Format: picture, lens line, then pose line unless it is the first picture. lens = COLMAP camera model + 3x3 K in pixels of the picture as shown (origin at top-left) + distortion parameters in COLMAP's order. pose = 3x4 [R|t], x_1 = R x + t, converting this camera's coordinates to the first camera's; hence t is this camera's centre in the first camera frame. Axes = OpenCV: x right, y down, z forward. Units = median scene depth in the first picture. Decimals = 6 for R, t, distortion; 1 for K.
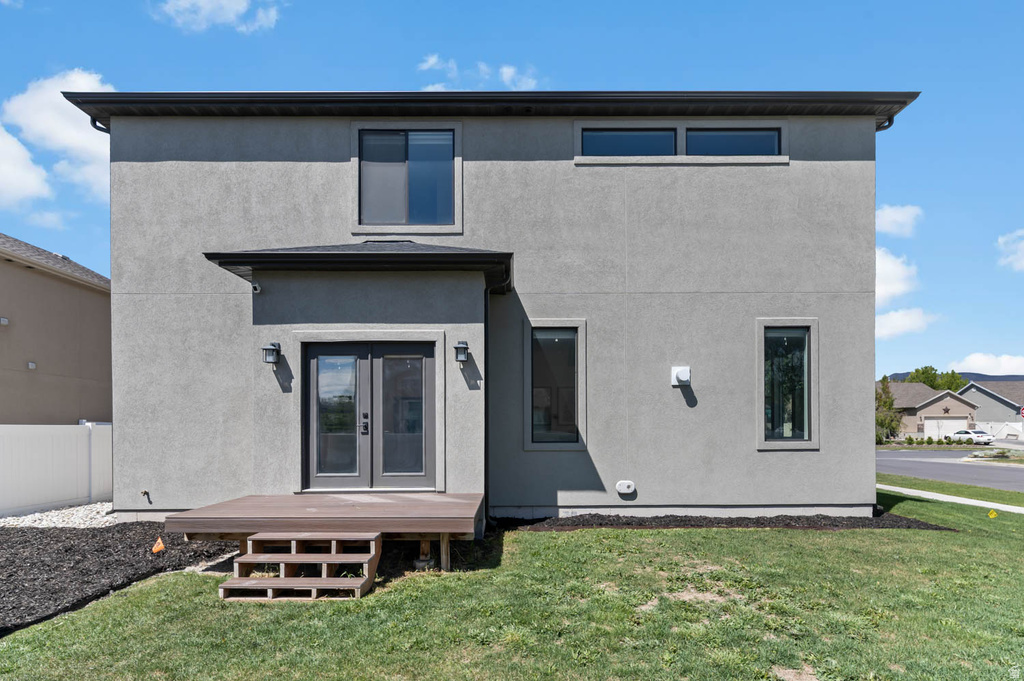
lens RADIAL K [[543.3, 0, 512.3], [0, 543.3, 432.3], [0, 0, 1]] dist [-0.000633, 0.000018]
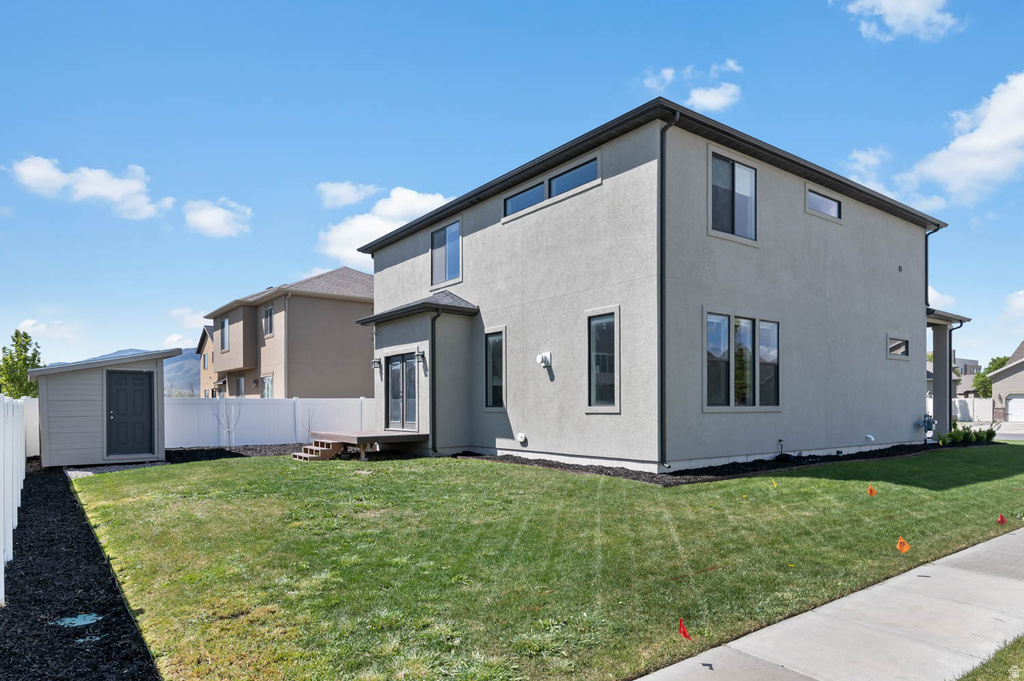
lens RADIAL K [[632.8, 0, 511.5], [0, 632.8, 410.5], [0, 0, 1]] dist [0.002363, 0.000209]
pose [[0.590952, 0.007159, -0.806675, 1.562229], [-0.000987, 0.999966, 0.008152, 0.014470], [0.806706, -0.004022, 0.590939, -0.027926]]
